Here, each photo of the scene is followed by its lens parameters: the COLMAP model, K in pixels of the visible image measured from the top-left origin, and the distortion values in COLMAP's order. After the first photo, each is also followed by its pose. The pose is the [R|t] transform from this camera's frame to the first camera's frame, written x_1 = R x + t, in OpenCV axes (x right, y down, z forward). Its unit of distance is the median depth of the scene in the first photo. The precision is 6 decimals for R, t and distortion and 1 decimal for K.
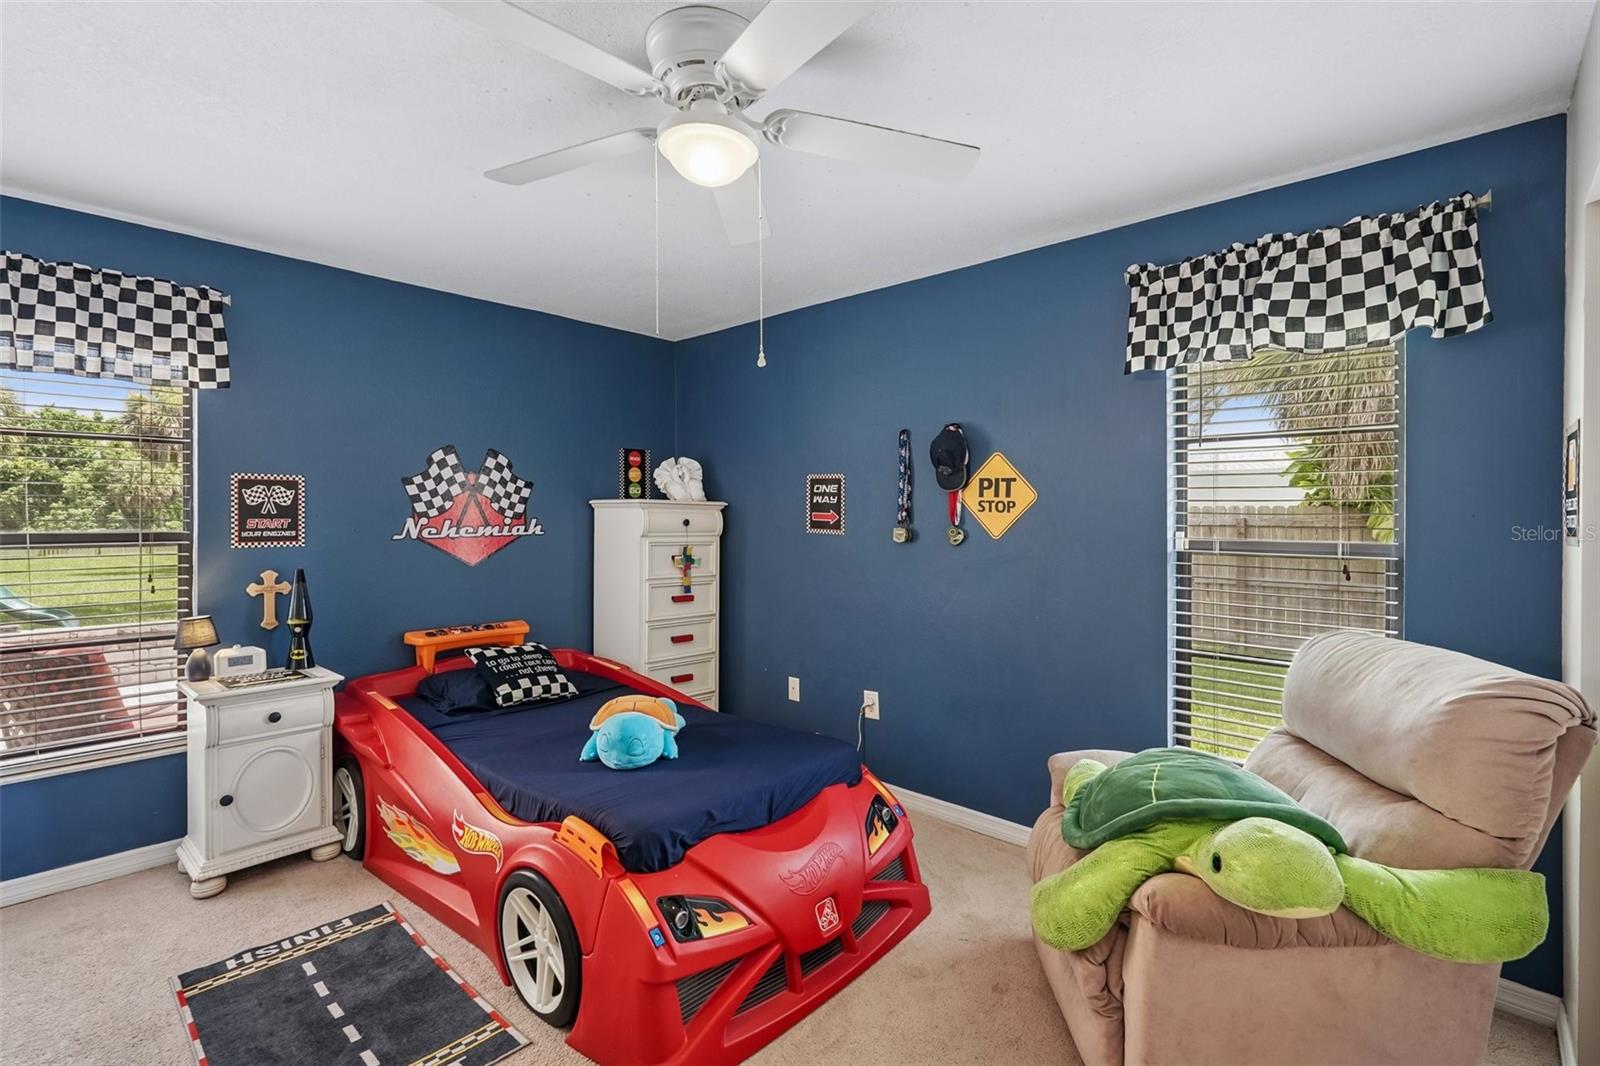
lens RADIAL K [[712.8, 0, 800.0], [0, 712.8, 533.0], [0, 0, 1]] dist [-0.004095, 0.000163]
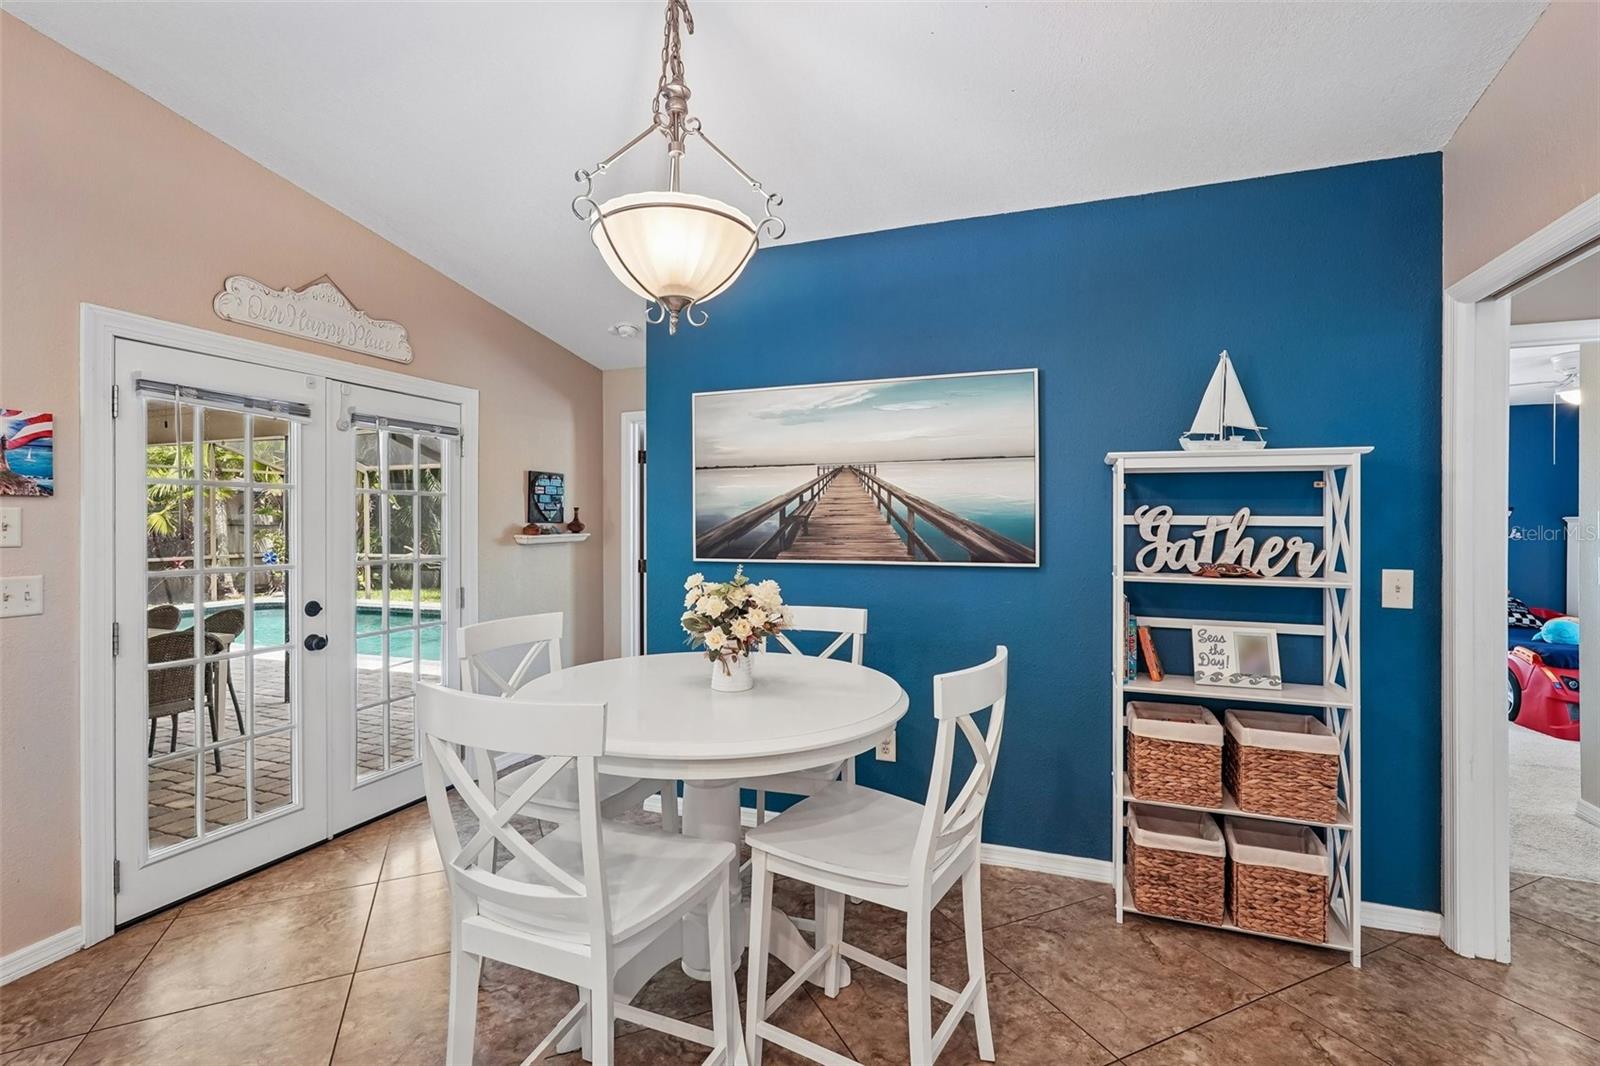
lens RADIAL K [[712.8, 0, 800.0], [0, 712.8, 533.0], [0, 0, 1]] dist [-0.004095, 0.000163]
pose [[0.380400, 0.000522, -0.924822, 0.732543], [-0.019131, 0.999790, -0.007305, 0.046458], [0.924624, 0.020471, 0.380330, -1.643904]]
